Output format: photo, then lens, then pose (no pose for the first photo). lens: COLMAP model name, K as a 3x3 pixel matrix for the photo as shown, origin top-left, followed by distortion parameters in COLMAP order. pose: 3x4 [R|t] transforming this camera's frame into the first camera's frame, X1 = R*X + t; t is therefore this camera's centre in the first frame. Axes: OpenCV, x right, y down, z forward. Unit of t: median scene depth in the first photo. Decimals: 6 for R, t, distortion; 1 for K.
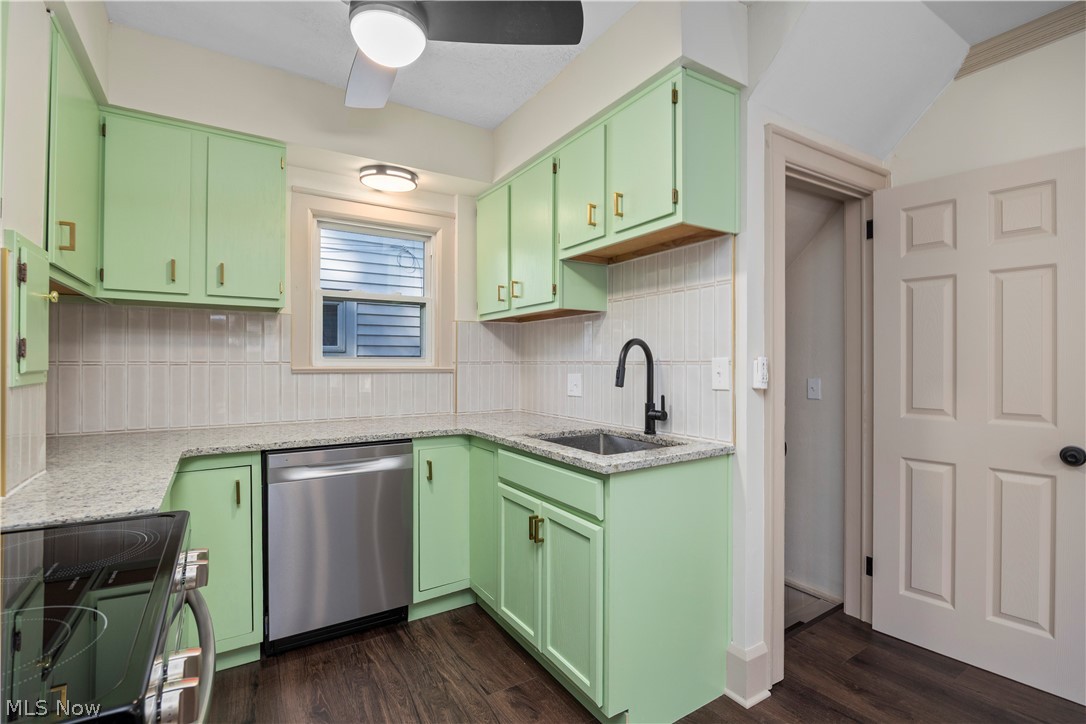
lens RADIAL K [[492.4, 0, 548.4], [0, 492.4, 359.9], [0, 0, 1]] dist [-0.022167, 0.001410]
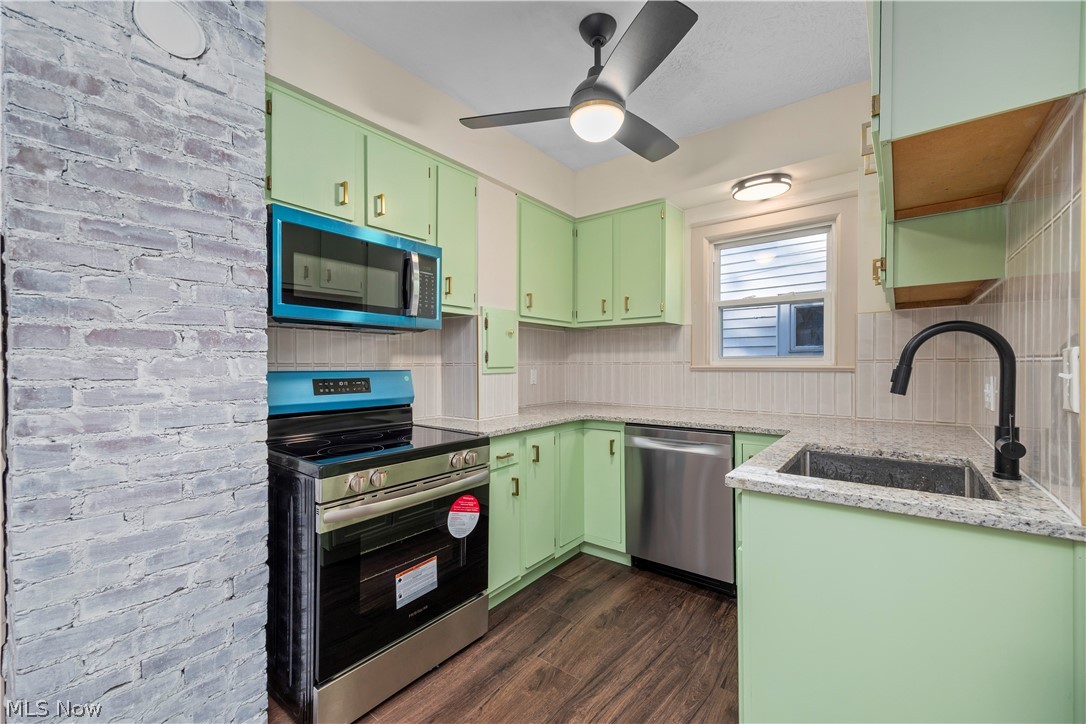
lens RADIAL K [[439.5, 0, 544.3], [0, 439.5, 367.0], [0, 0, 1]] dist [0.001297, 0.000012]
pose [[0.331949, 0.002320, -0.943294, 0.543089], [0.012423, 0.999900, 0.006830, 0.006142], [0.943216, -0.013985, 0.331887, 0.312566]]
